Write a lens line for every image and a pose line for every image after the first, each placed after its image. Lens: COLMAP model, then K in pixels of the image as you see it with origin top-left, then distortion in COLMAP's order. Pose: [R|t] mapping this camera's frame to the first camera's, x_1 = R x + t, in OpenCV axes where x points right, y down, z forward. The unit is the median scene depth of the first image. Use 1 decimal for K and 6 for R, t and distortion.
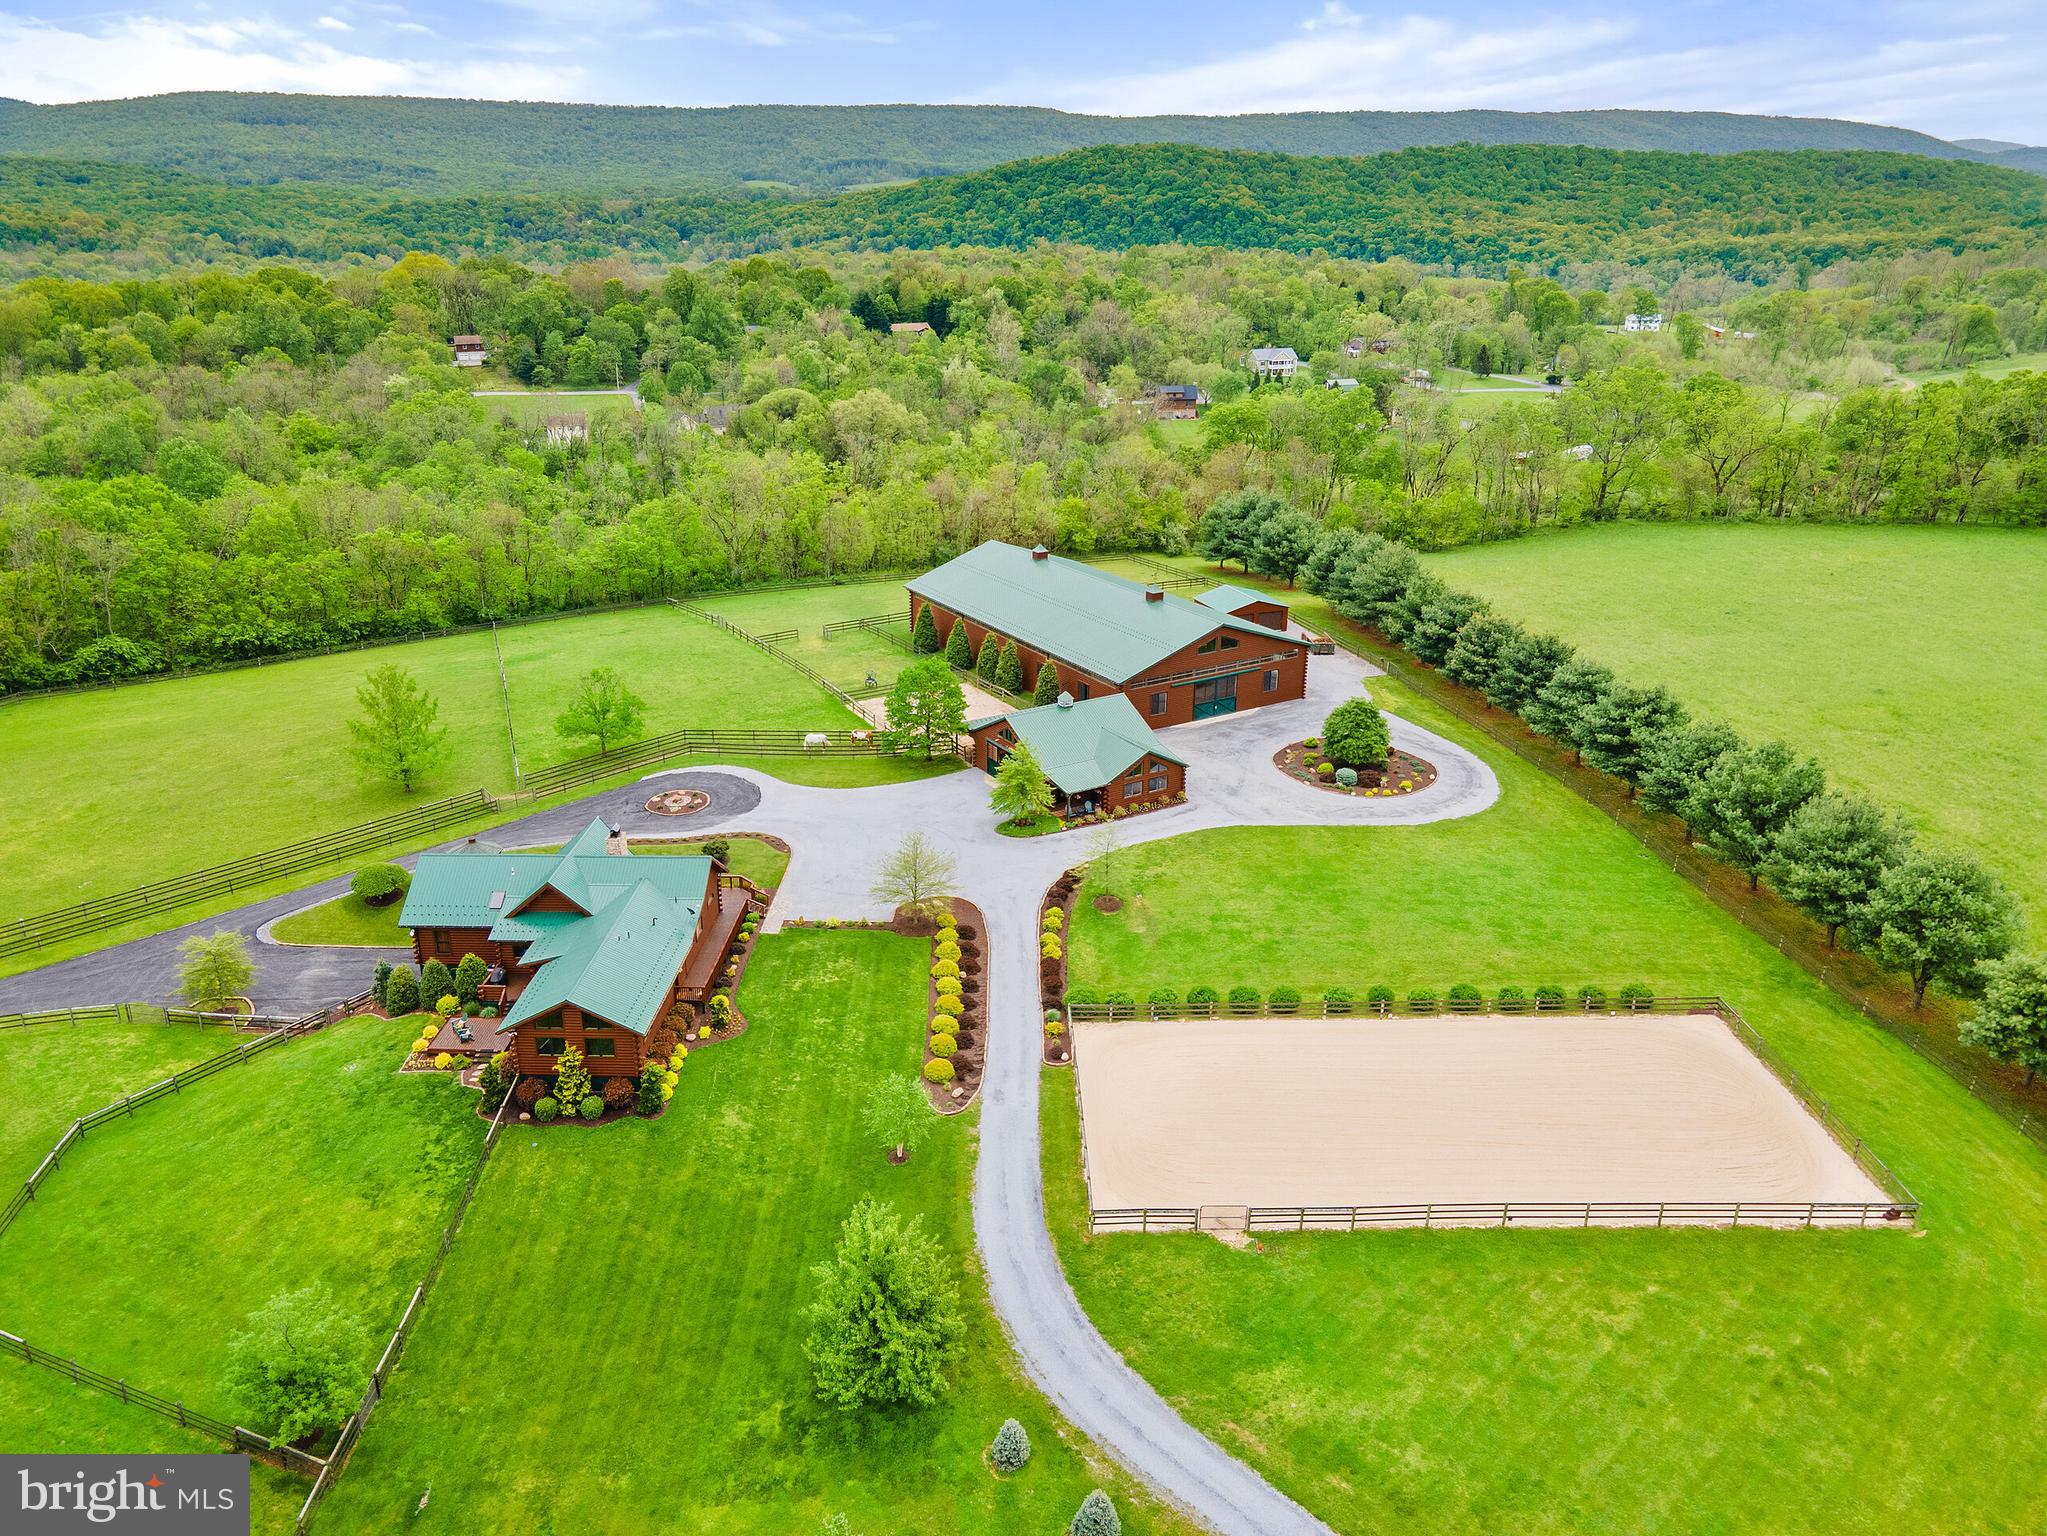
lens RADIAL K [[1505.5, 0, 1020.0], [0, 1505.5, 735.9], [0, 0, 1]] dist [0.022859, 0.040782]
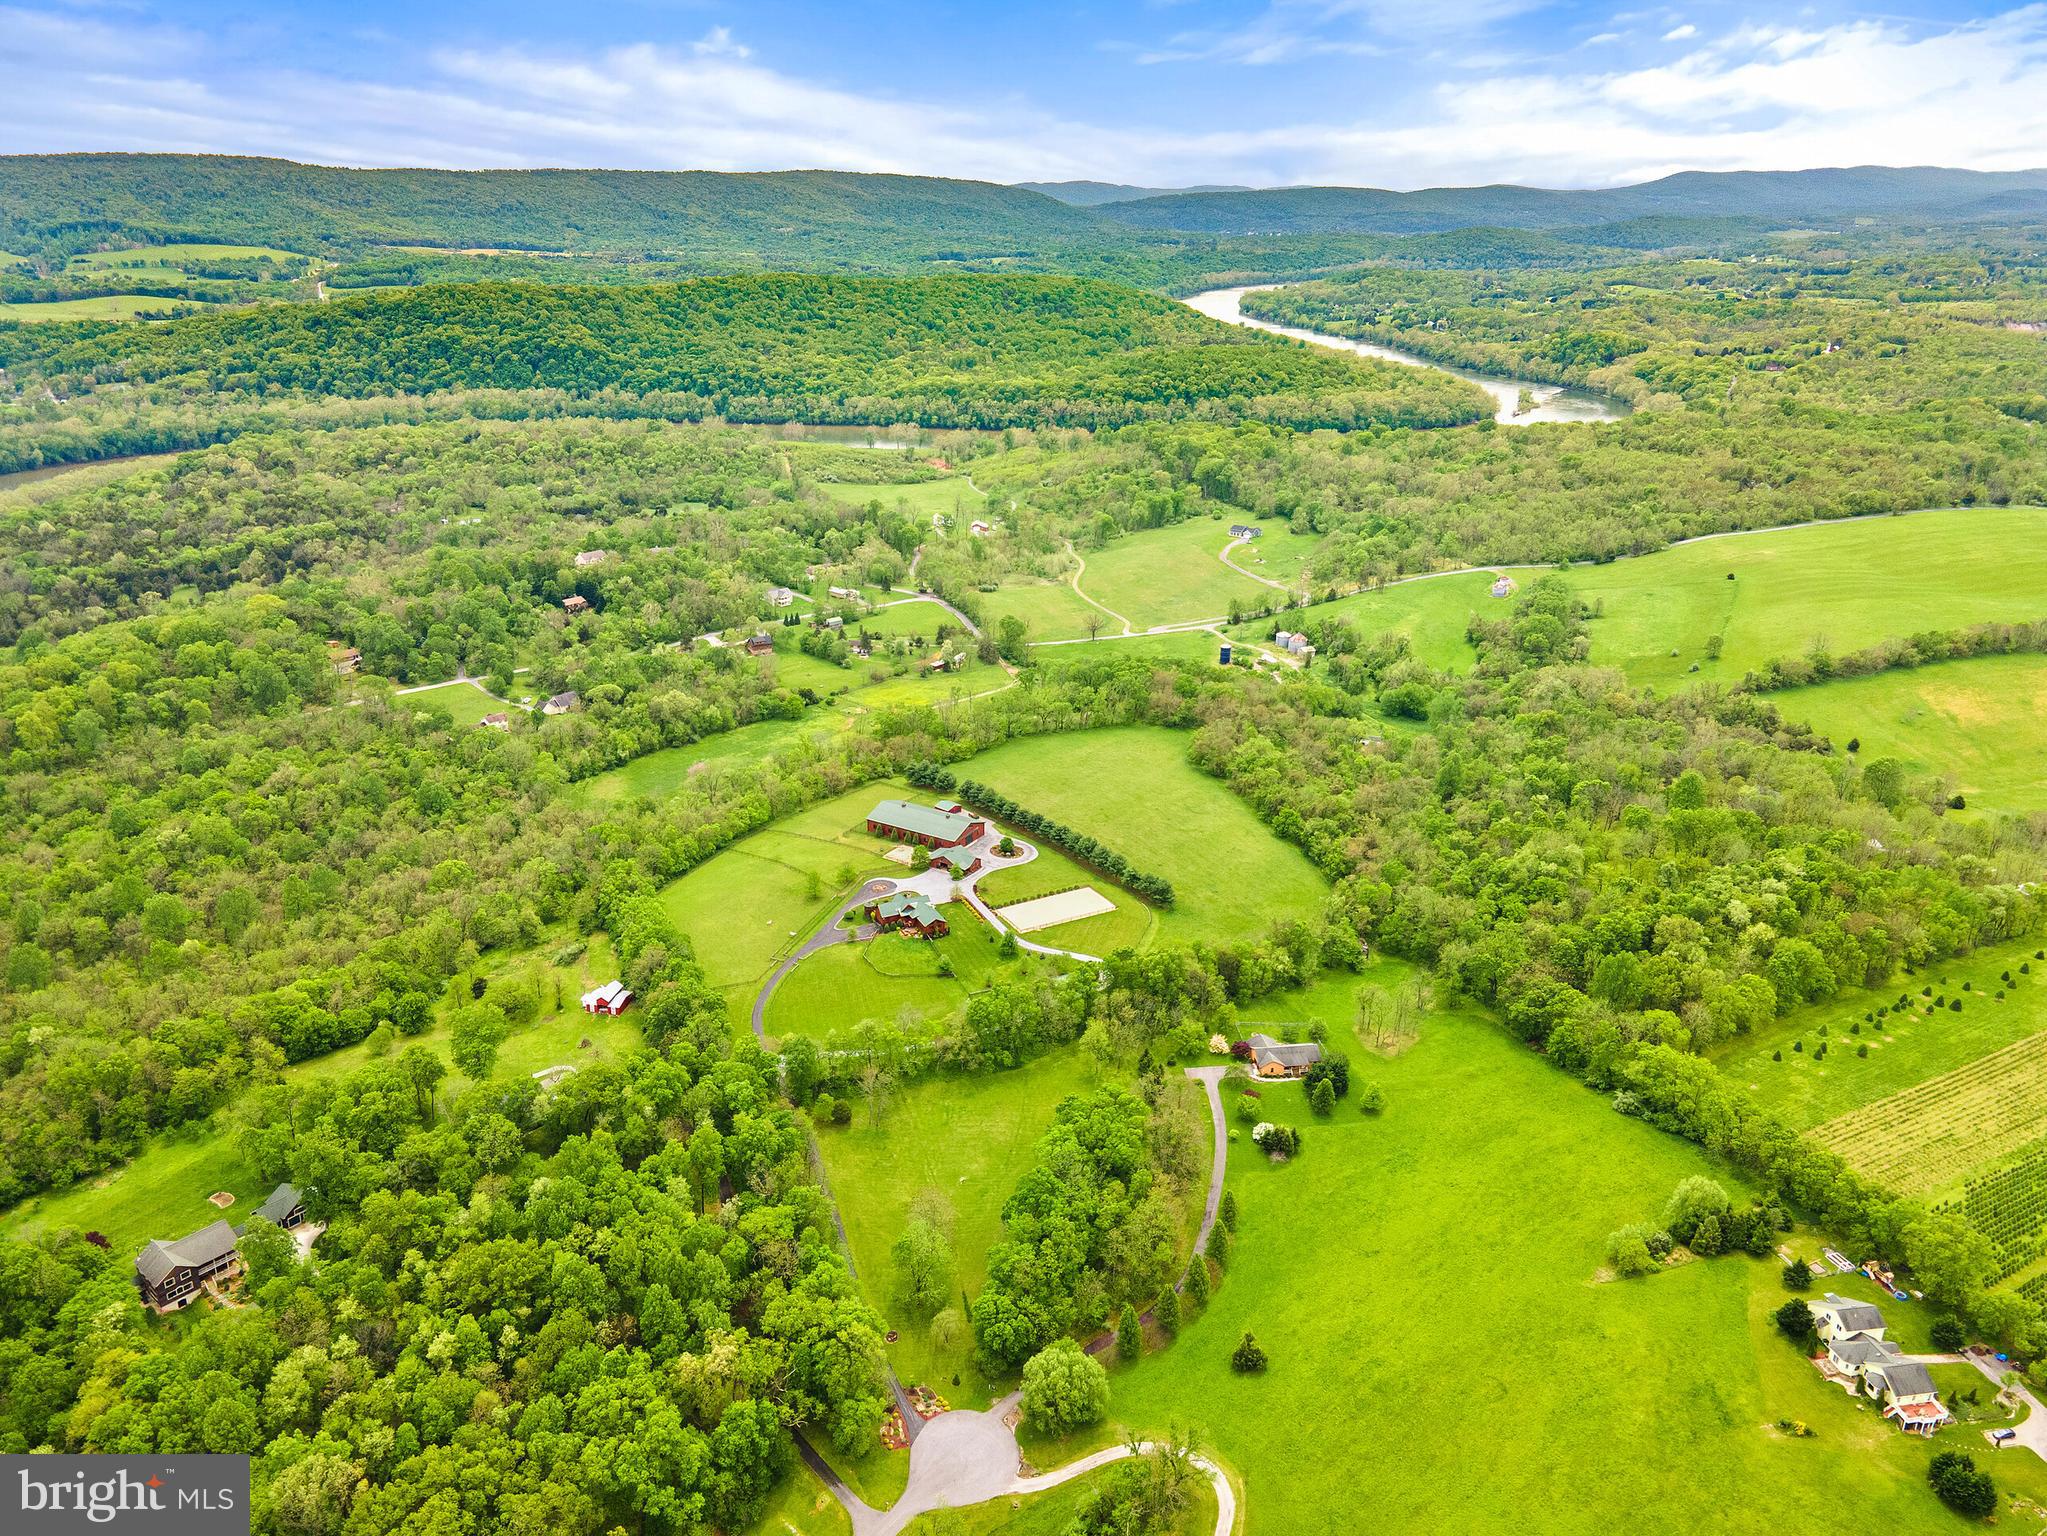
lens RADIAL K [[1439.9, 0, 973.5], [0, 1439.9, 857.9], [0, 0, 1]] dist [0.060367, 0.001778]
pose [[0.895913, -0.190001, 0.401546, -1.218863], [0.152844, 0.980571, 0.122961, -0.385059], [-0.417107, -0.048789, 0.907547, -2.188290]]
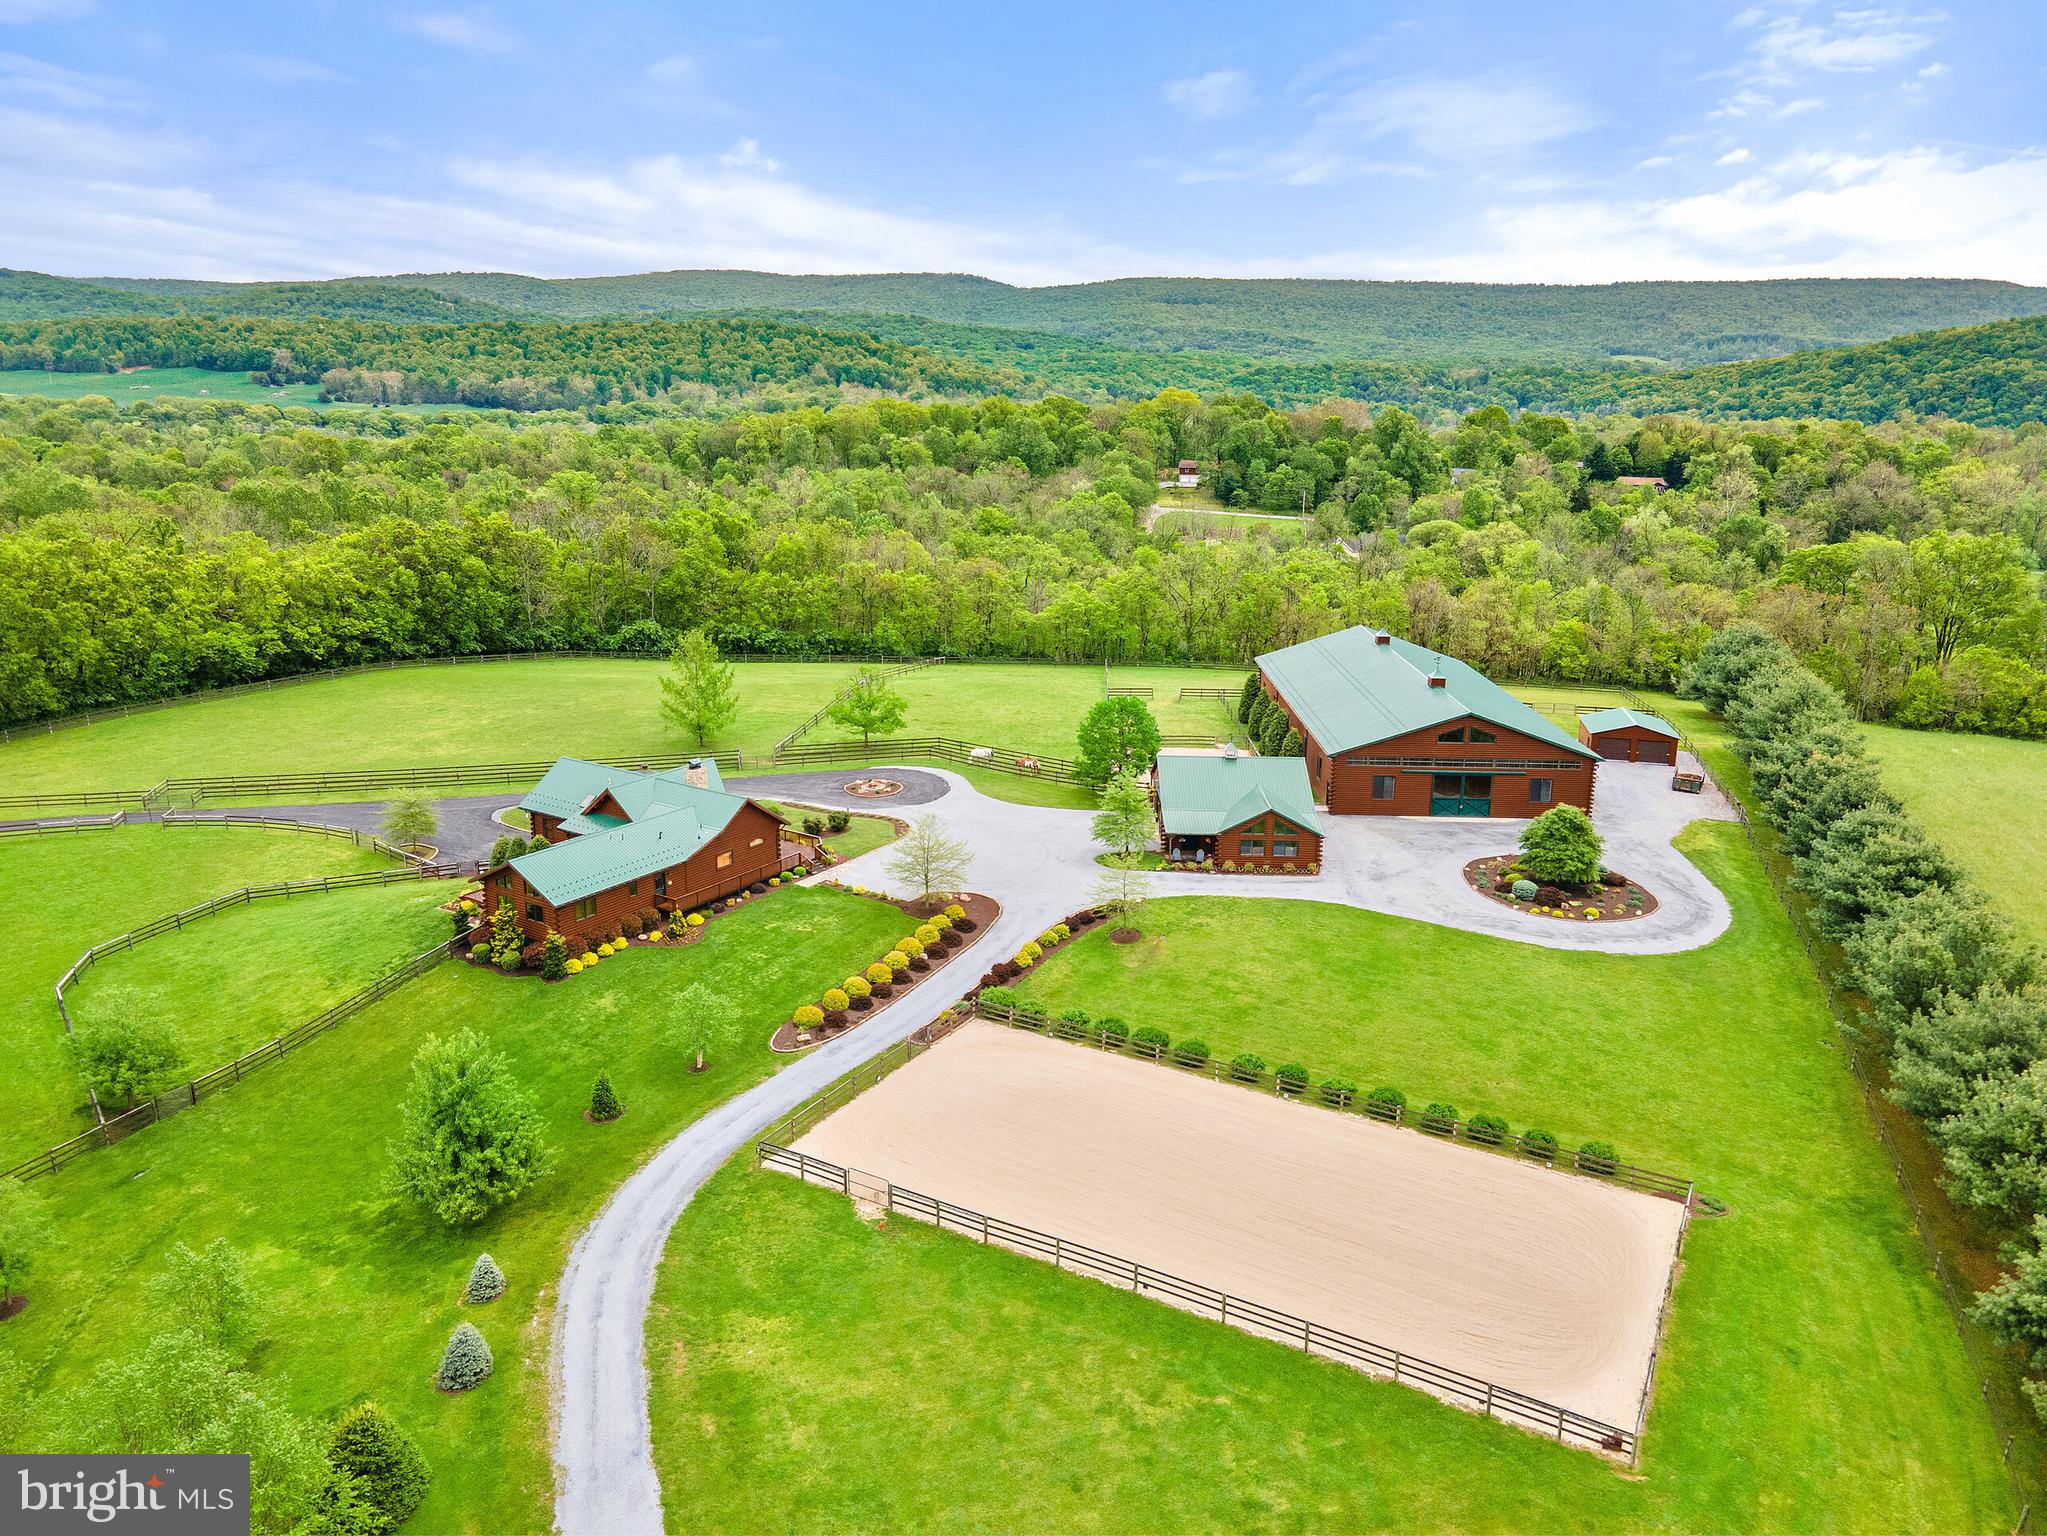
lens RADIAL K [[1531.8, 0, 1050.7], [0, 1531.8, 697.4], [0, 0, 1]] dist [0.032366, 0.045284]
pose [[0.865609, 0.133503, -0.482595, 0.285252], [-0.196619, 0.977012, -0.082391, 0.033069], [0.460502, 0.166206, 0.871960, 0.069595]]
